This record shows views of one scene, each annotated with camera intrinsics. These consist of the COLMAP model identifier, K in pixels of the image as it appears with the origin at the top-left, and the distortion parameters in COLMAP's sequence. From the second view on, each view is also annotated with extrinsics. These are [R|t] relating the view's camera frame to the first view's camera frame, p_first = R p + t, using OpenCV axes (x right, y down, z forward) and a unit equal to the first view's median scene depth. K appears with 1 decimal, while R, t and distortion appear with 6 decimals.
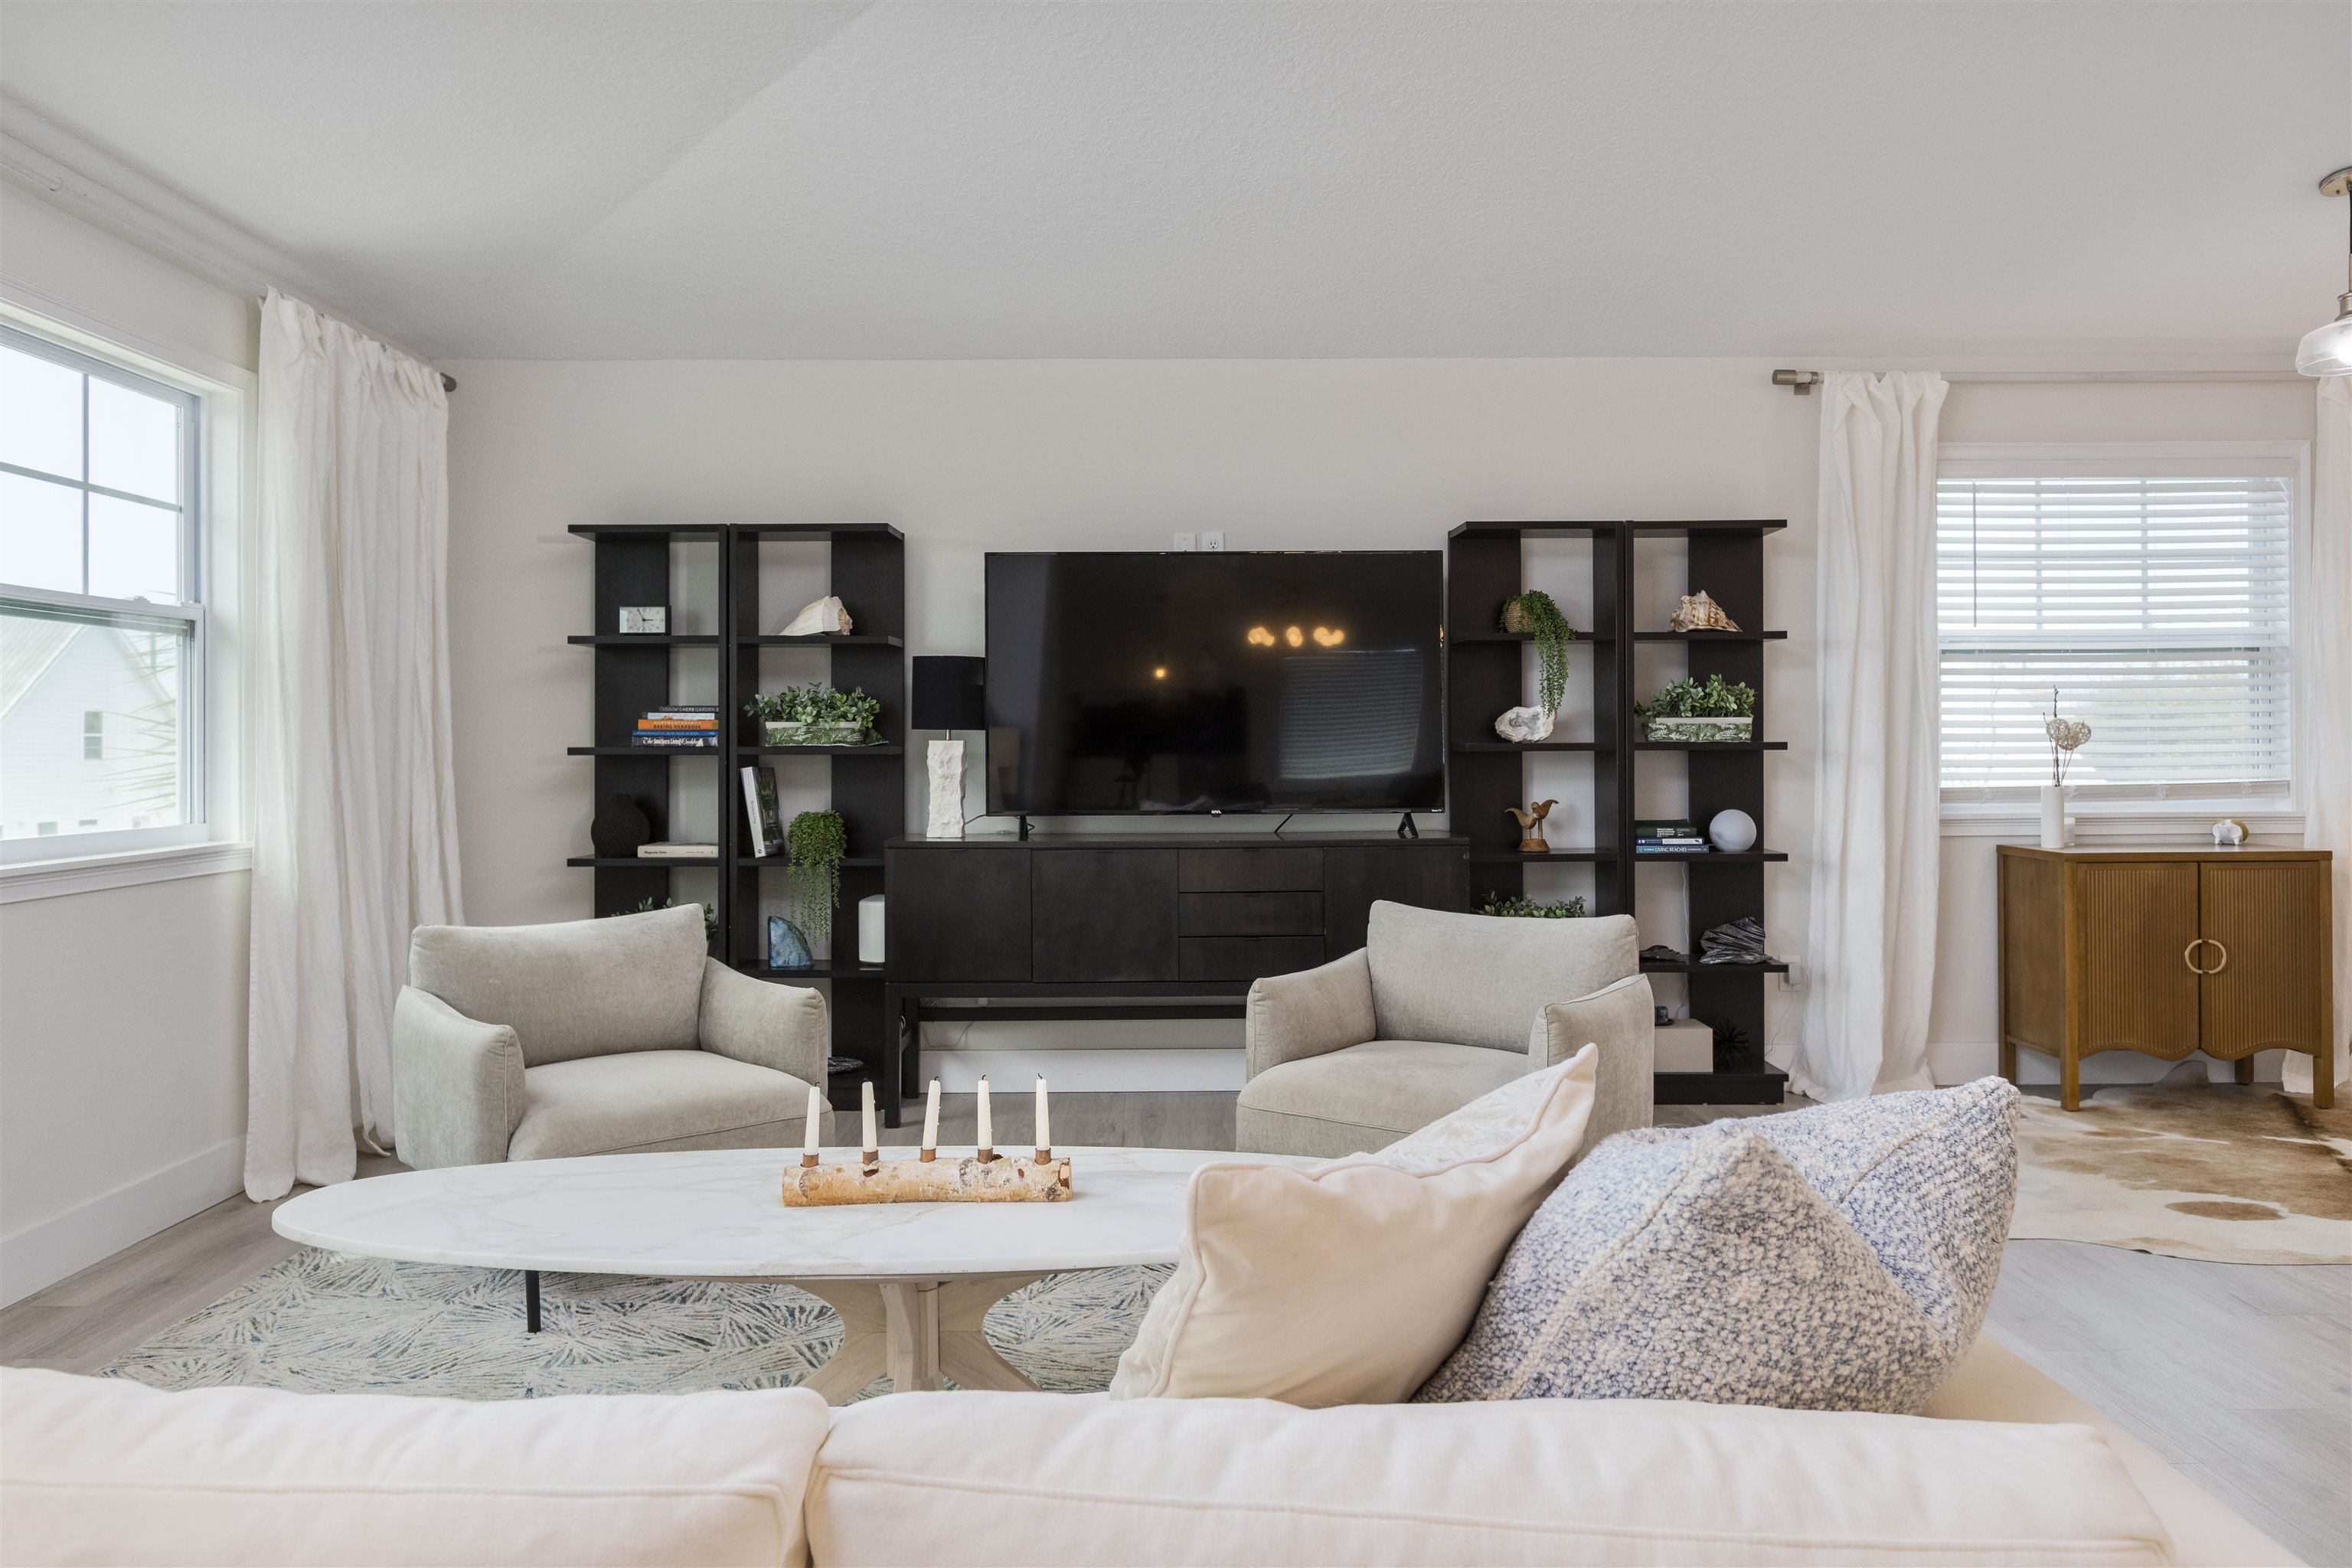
lens RADIAL K [[1600.1, 0, 1174.8], [0, 1600.1, 739.1], [0, 0, 1]] dist [0.003595, 0.001399]
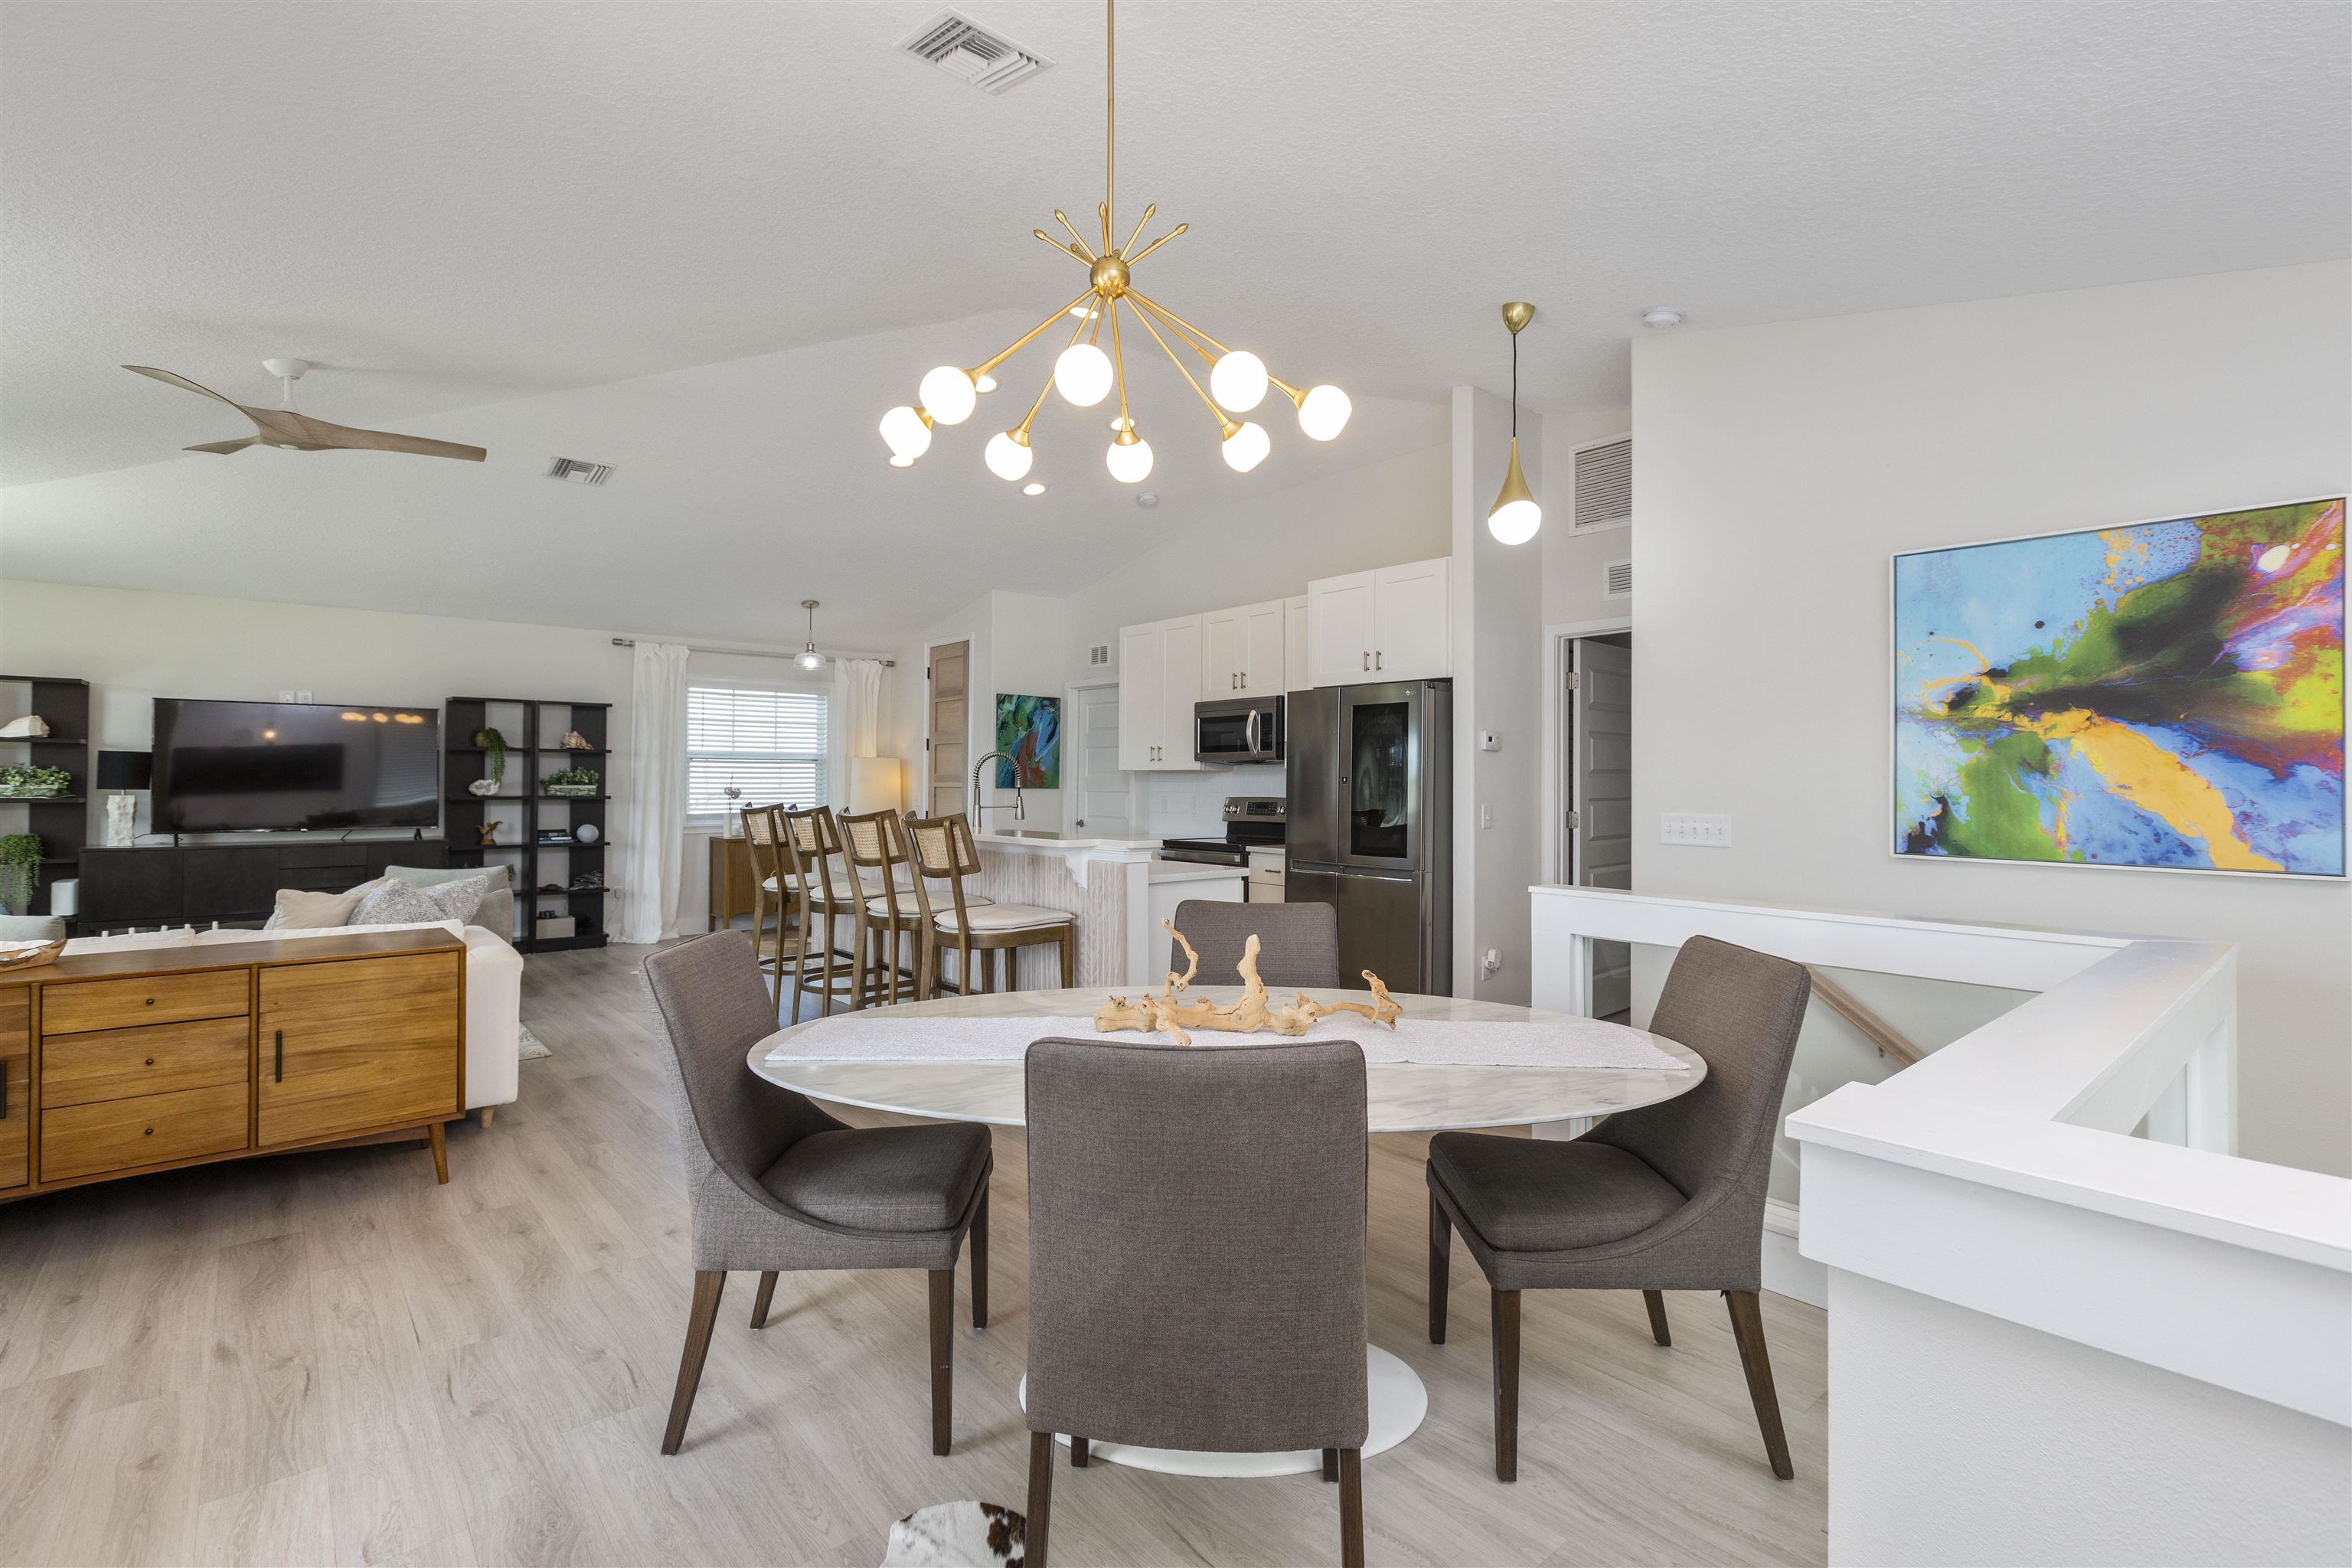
lens RADIAL K [[1058.2, 0, 1167.8], [0, 1058.2, 775.3], [0, 0, 1]] dist [0.000421, -0.000296]
pose [[0.767684, 0.012295, 0.640711, 0.004520], [-0.011807, 0.999918, -0.005041, -0.030142], [-0.640720, -0.003695, 0.767766, -0.738400]]
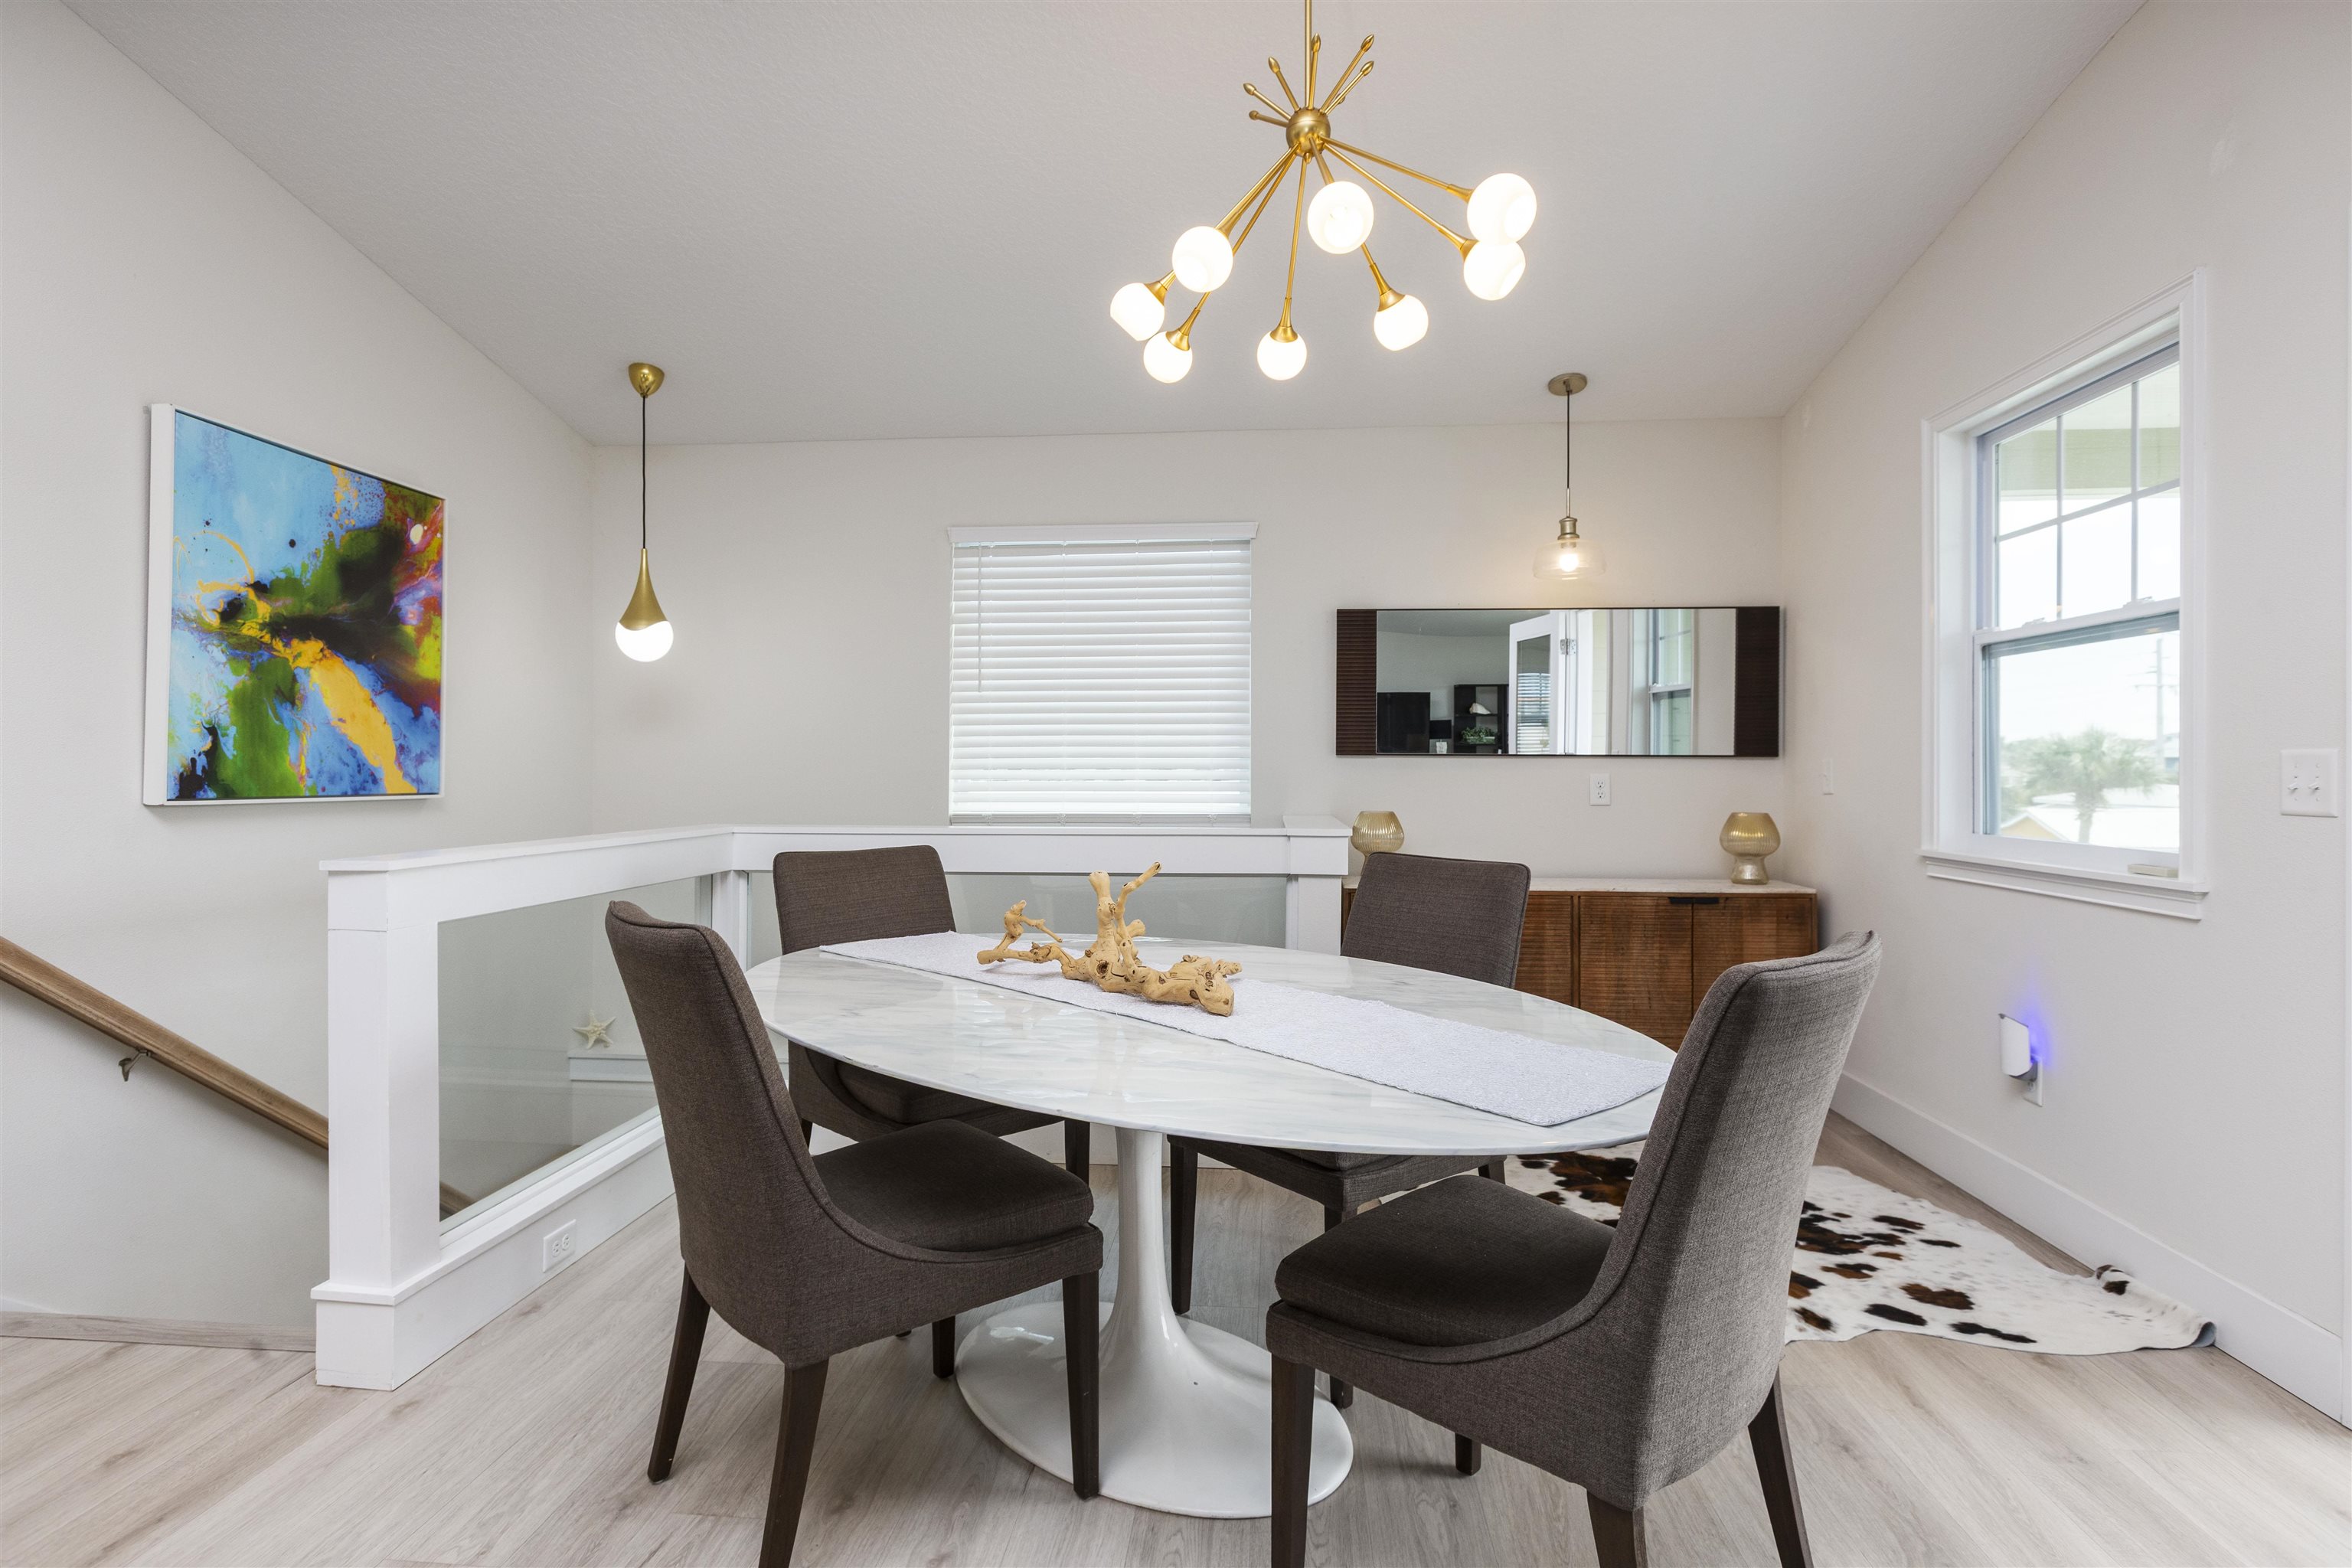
lens RADIAL K [[1201.4, 0, 1169.7], [0, 1201.4, 773.4], [0, 0, 1]] dist [-0.000553, -0.000135]
pose [[-0.994959, 0.003517, 0.100221, 0.245361], [0.003436, 0.999994, -0.000982, -0.000848], [-0.100224, -0.000633, -0.994965, -0.007518]]
